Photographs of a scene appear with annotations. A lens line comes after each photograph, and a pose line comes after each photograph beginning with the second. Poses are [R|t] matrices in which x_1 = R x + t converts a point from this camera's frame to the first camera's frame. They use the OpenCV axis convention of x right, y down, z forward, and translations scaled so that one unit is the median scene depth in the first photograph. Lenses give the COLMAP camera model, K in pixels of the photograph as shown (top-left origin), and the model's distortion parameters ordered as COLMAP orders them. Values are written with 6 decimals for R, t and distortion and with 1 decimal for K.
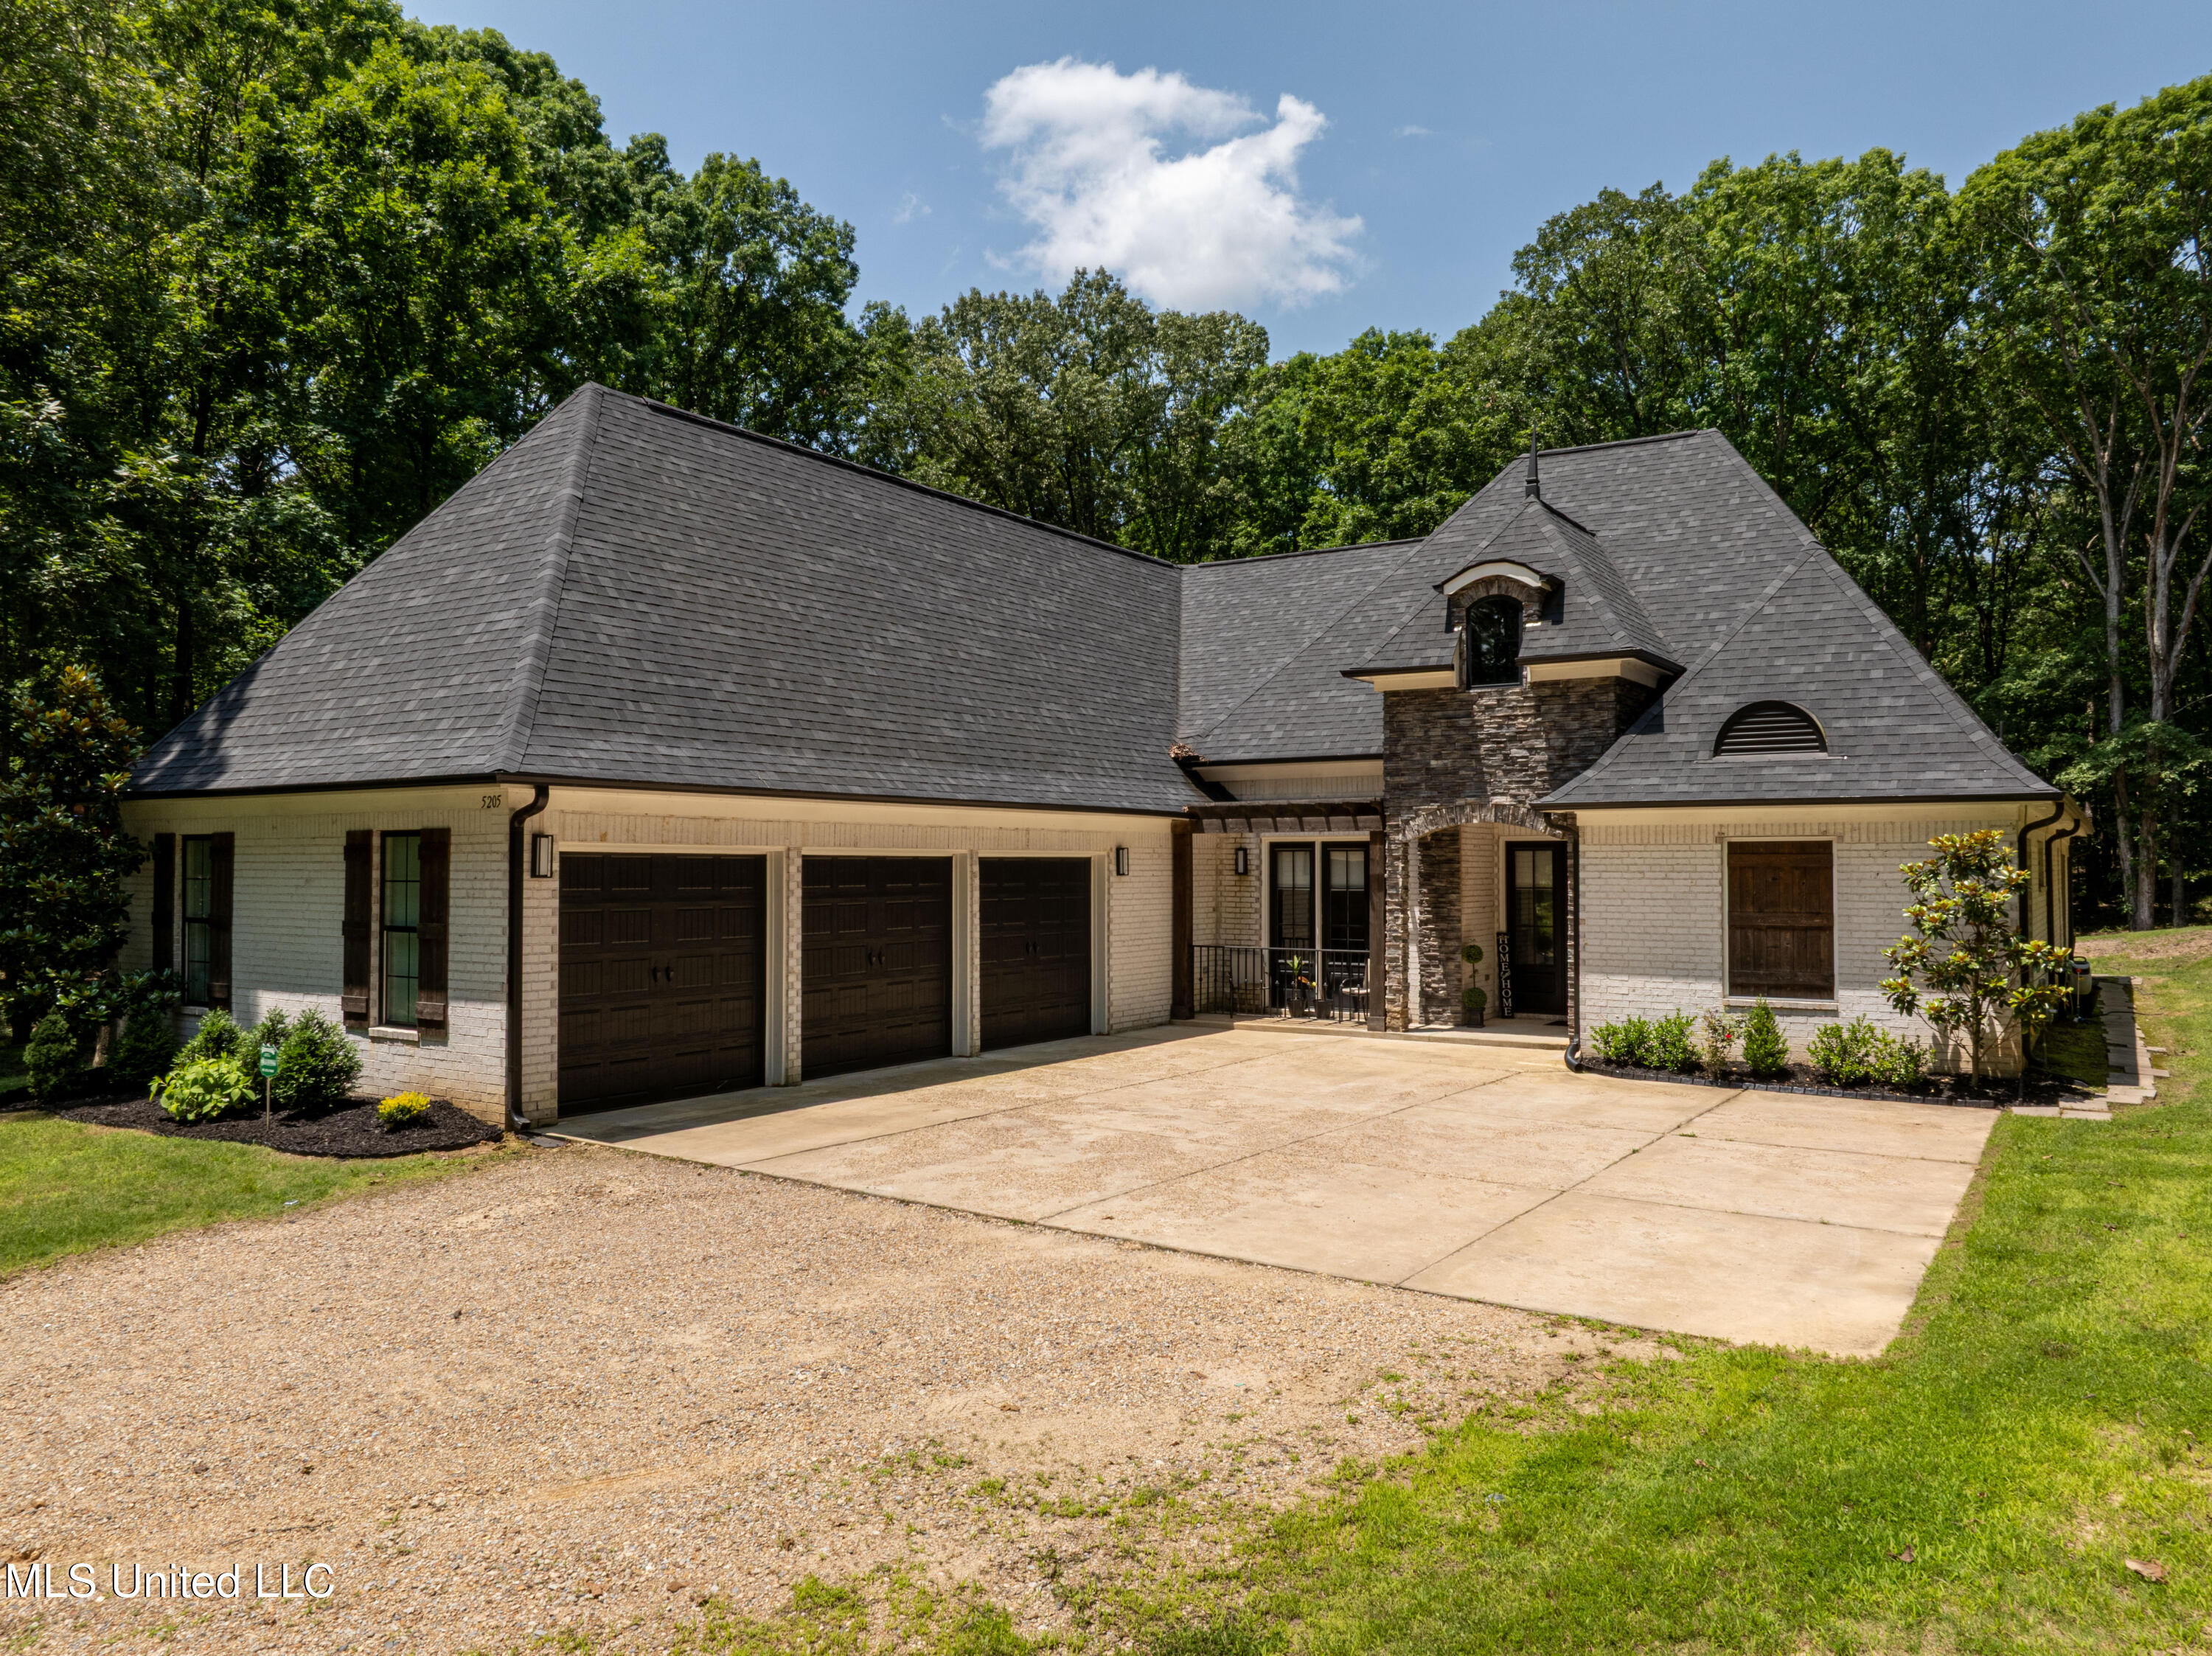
lens RADIAL K [[1528.6, 0, 1106.0], [0, 1528.6, 828.0], [0, 0, 1]] dist [-0.035464, 0.008398]
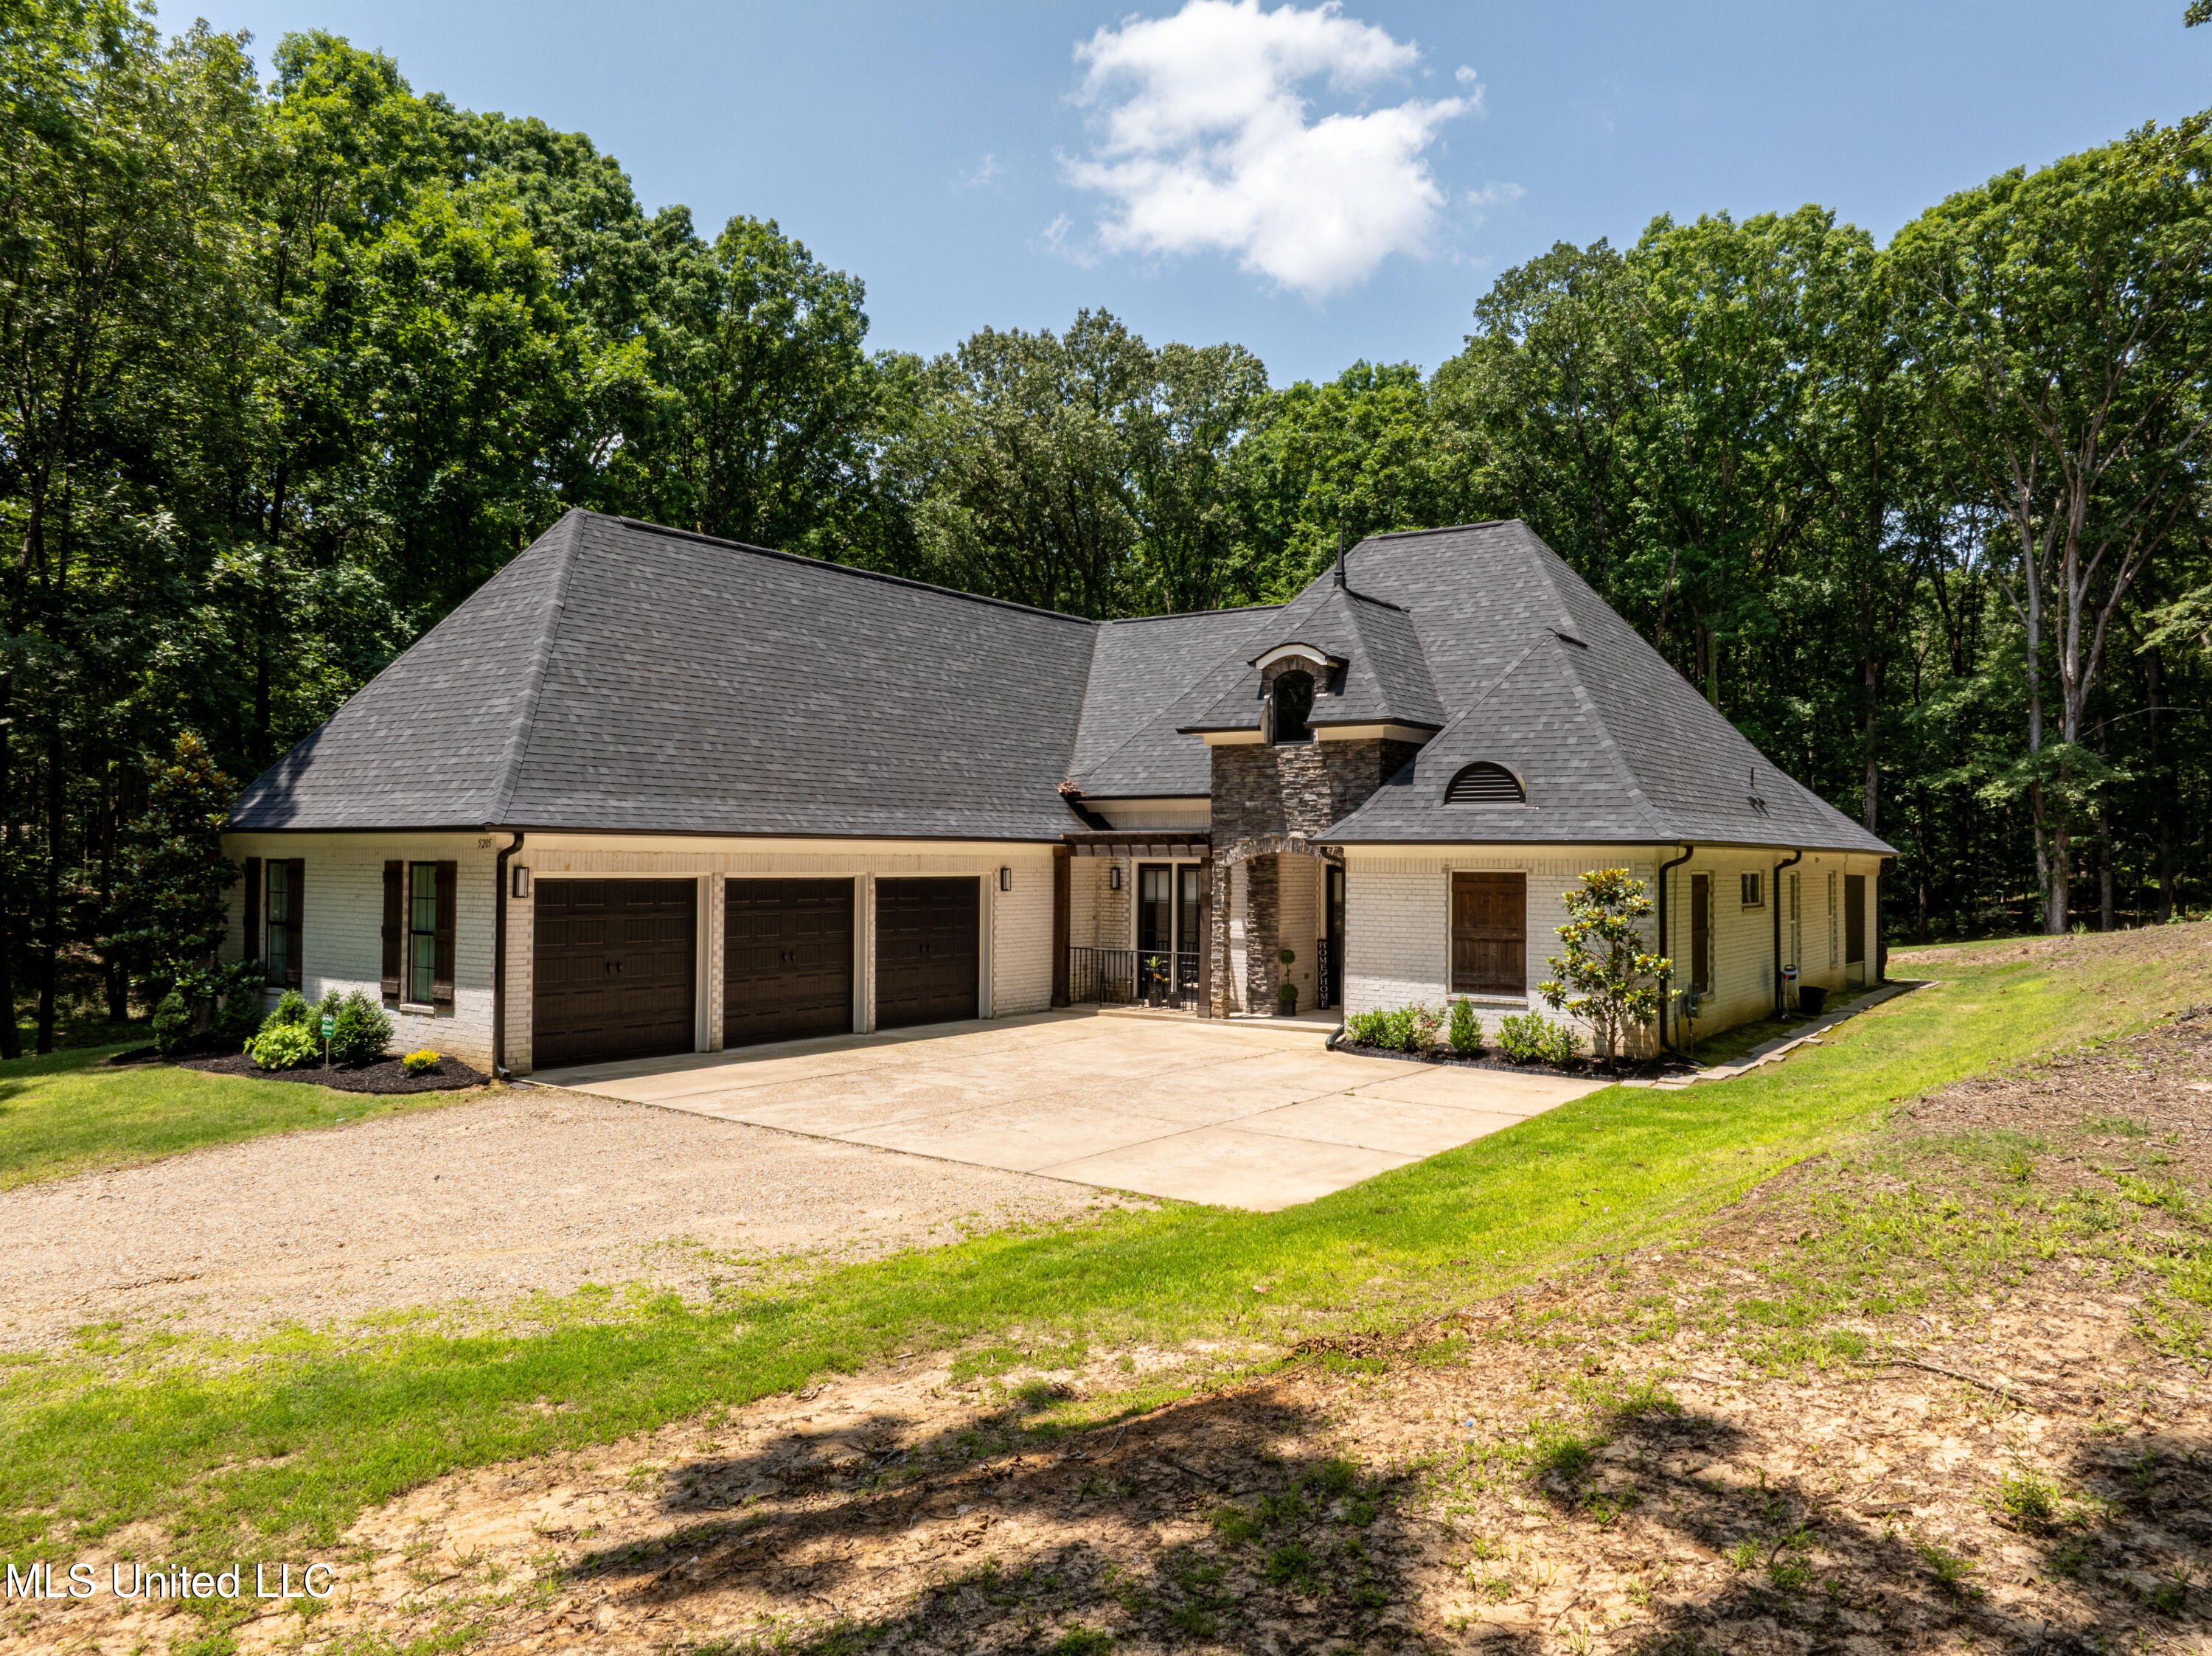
lens RADIAL K [[1528.6, 0, 1106.0], [0, 1528.6, 828.0], [0, 0, 1]] dist [-0.035464, 0.008398]
pose [[0.999290, 0.007021, -0.037028, 0.146778], [-0.006845, 0.999965, 0.004879, -0.028333], [0.037061, -0.004622, 0.999302, -0.252941]]
